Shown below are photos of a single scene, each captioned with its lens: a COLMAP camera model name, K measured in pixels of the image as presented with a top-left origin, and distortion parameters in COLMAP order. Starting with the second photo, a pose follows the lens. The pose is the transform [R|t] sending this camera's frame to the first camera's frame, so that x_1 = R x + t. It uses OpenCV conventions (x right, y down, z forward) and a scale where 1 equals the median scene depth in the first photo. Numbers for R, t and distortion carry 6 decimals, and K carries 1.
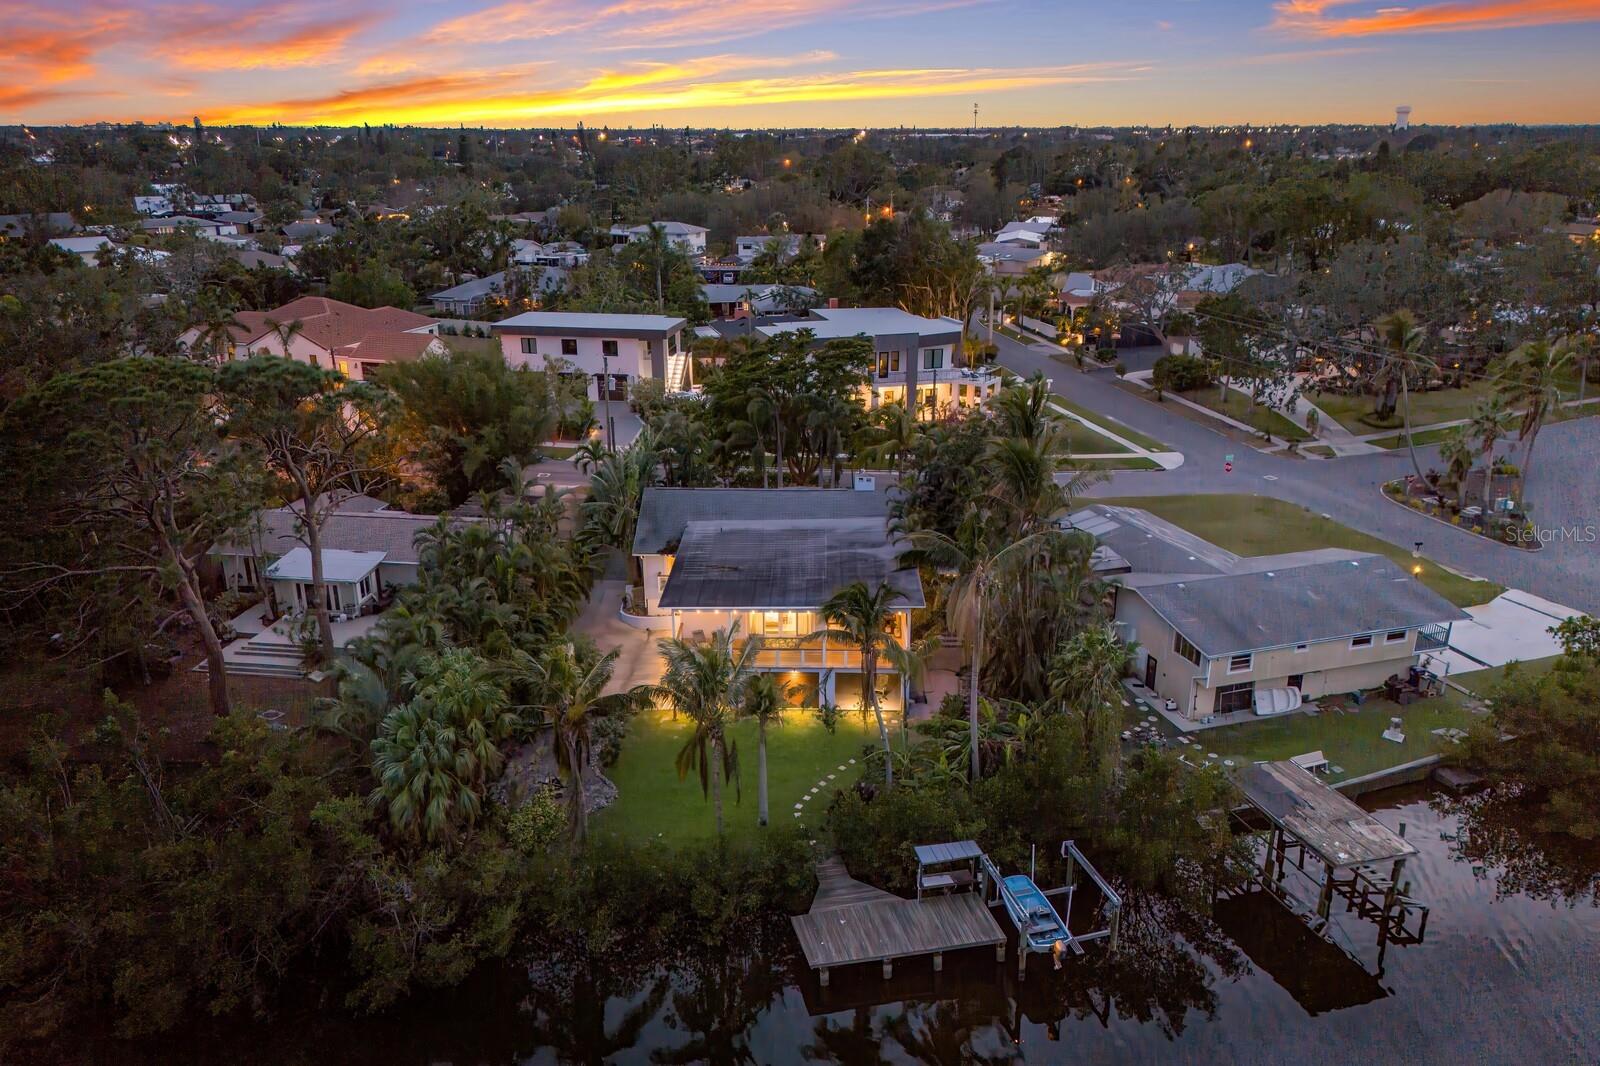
lens RADIAL K [[1183.3, 0, 800.0], [0, 1183.3, 533.0], [0, 0, 1]] dist [0.051389, -0.056741]
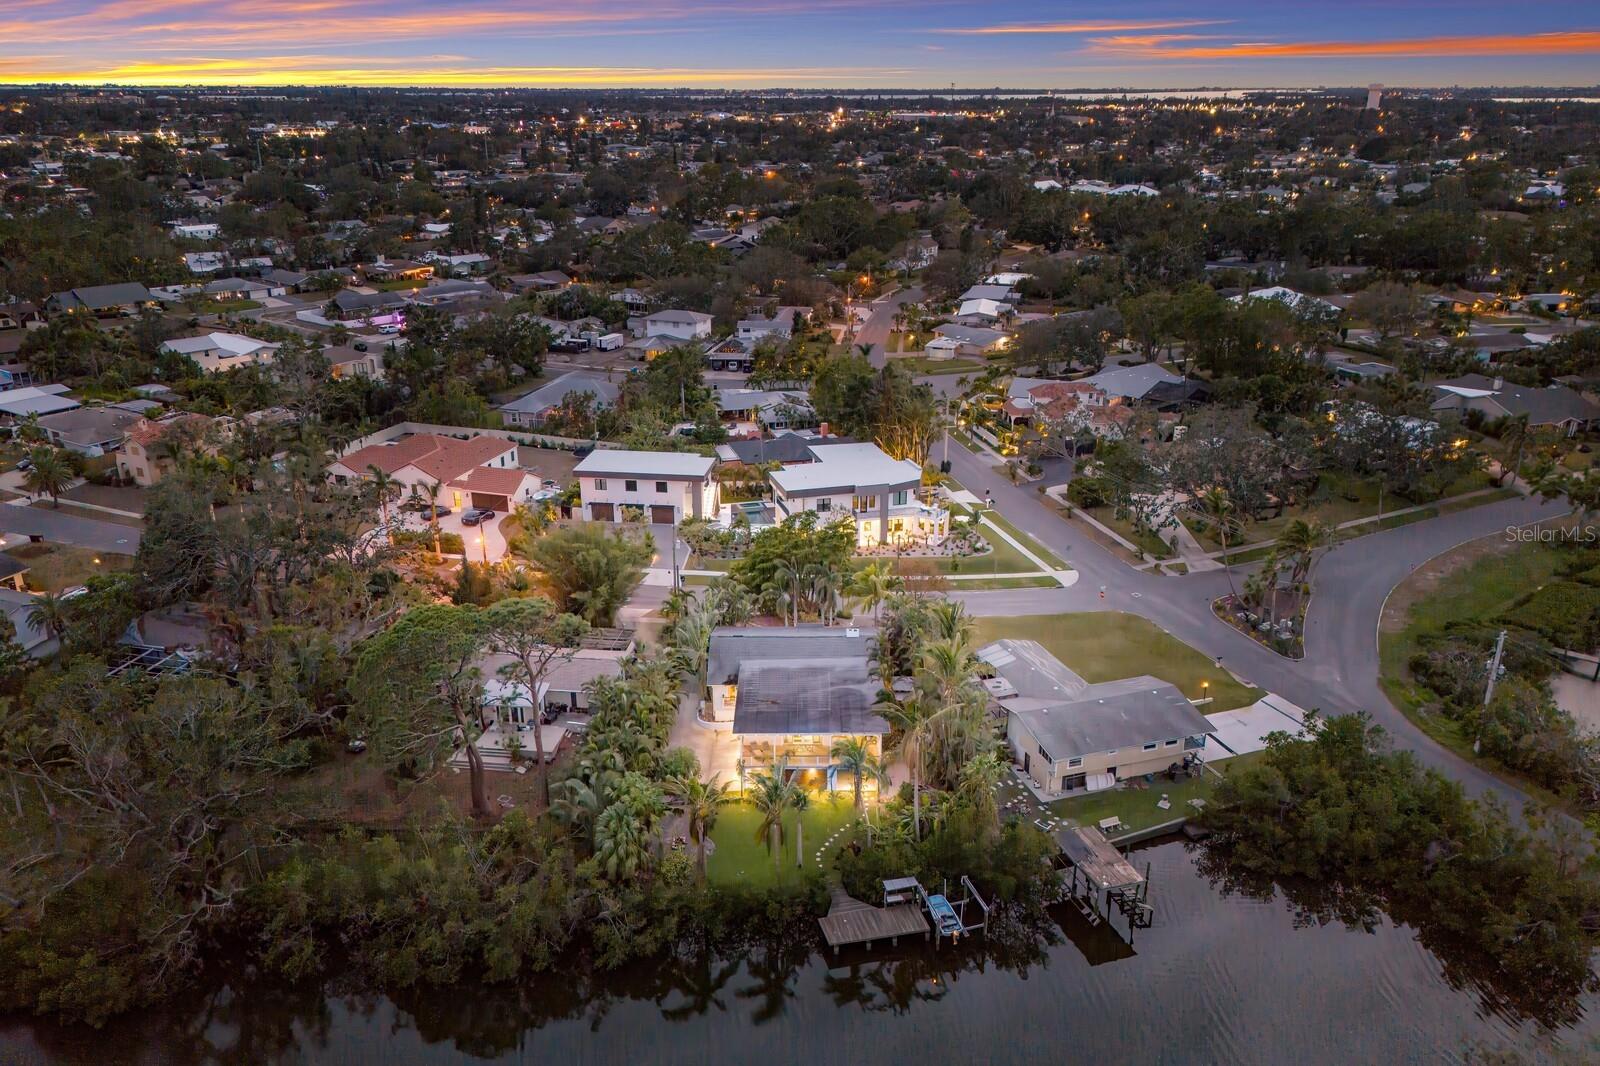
lens RADIAL K [[1183.3, 0, 800.0], [0, 1183.3, 533.0], [0, 0, 1]] dist [0.051389, -0.056741]
pose [[0.999823, -0.004865, 0.018151, -0.051432], [0.004438, 0.999714, 0.023500, -0.256791], [-0.018260, -0.023415, 0.999559, -0.672527]]
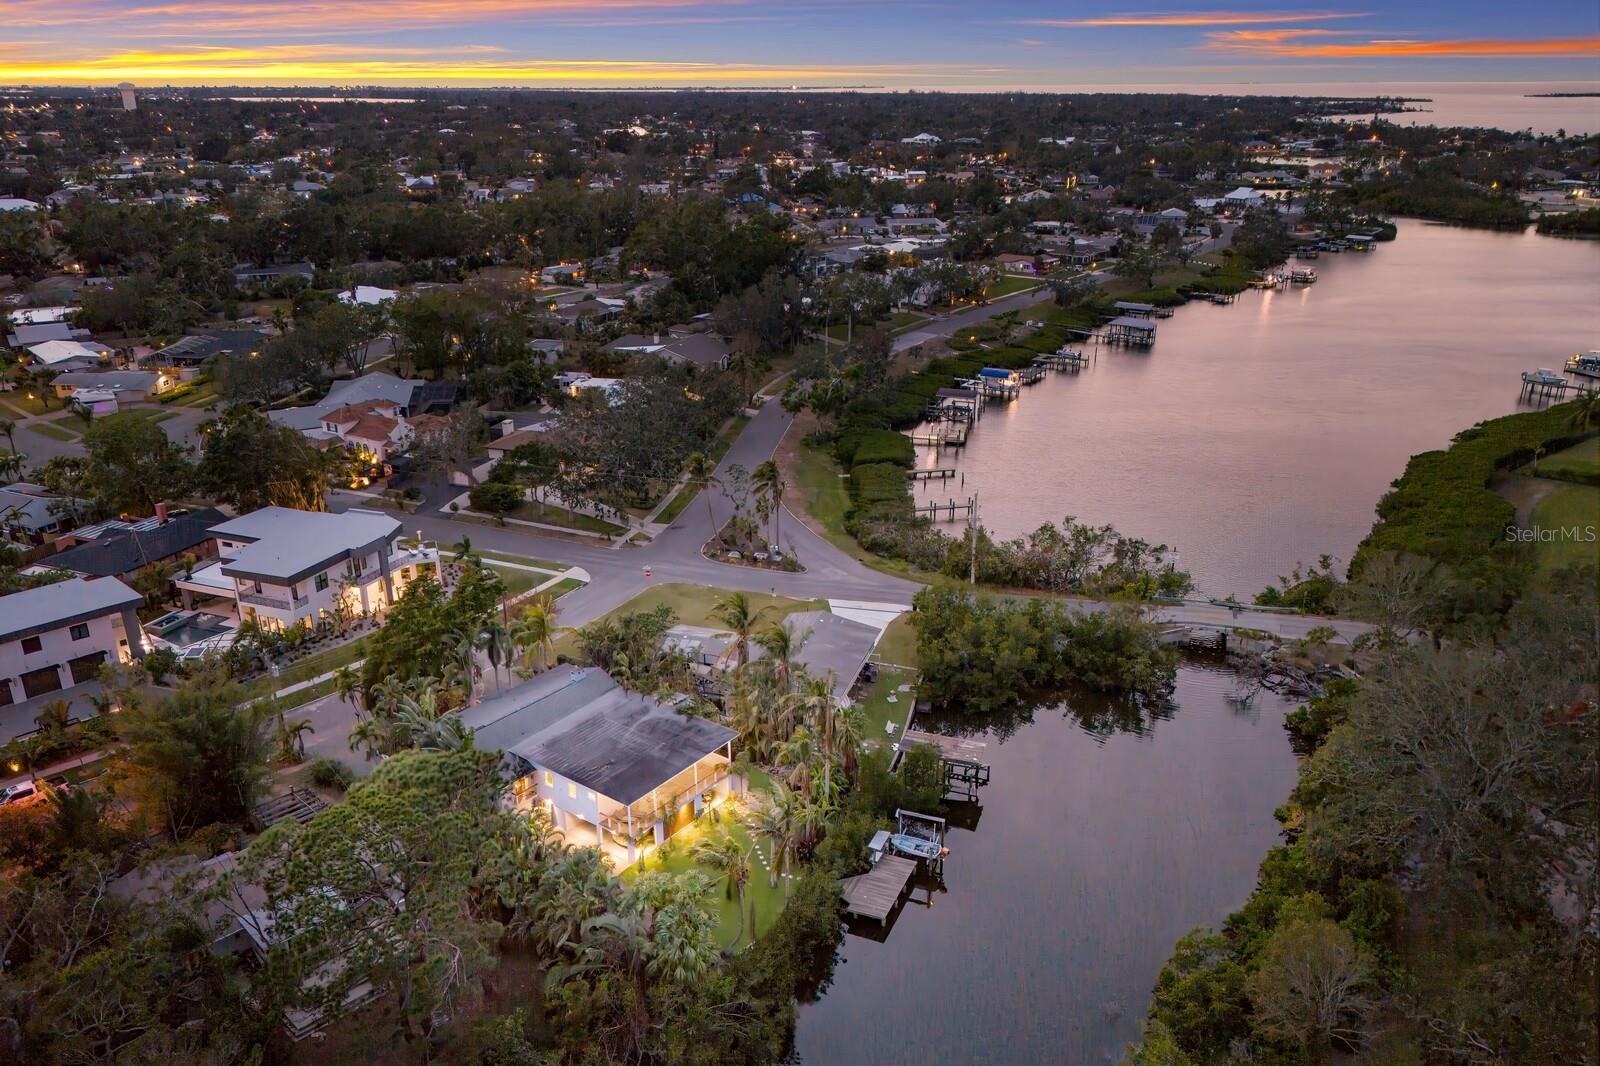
lens RADIAL K [[1183.3, 0, 800.0], [0, 1183.3, 533.0], [0, 0, 1]] dist [0.051389, -0.056741]
pose [[0.588716, -0.276228, 0.759679, -1.029849], [0.259220, 0.954681, 0.146250, -0.428221], [-0.765649, 0.110824, 0.633640, -0.175810]]
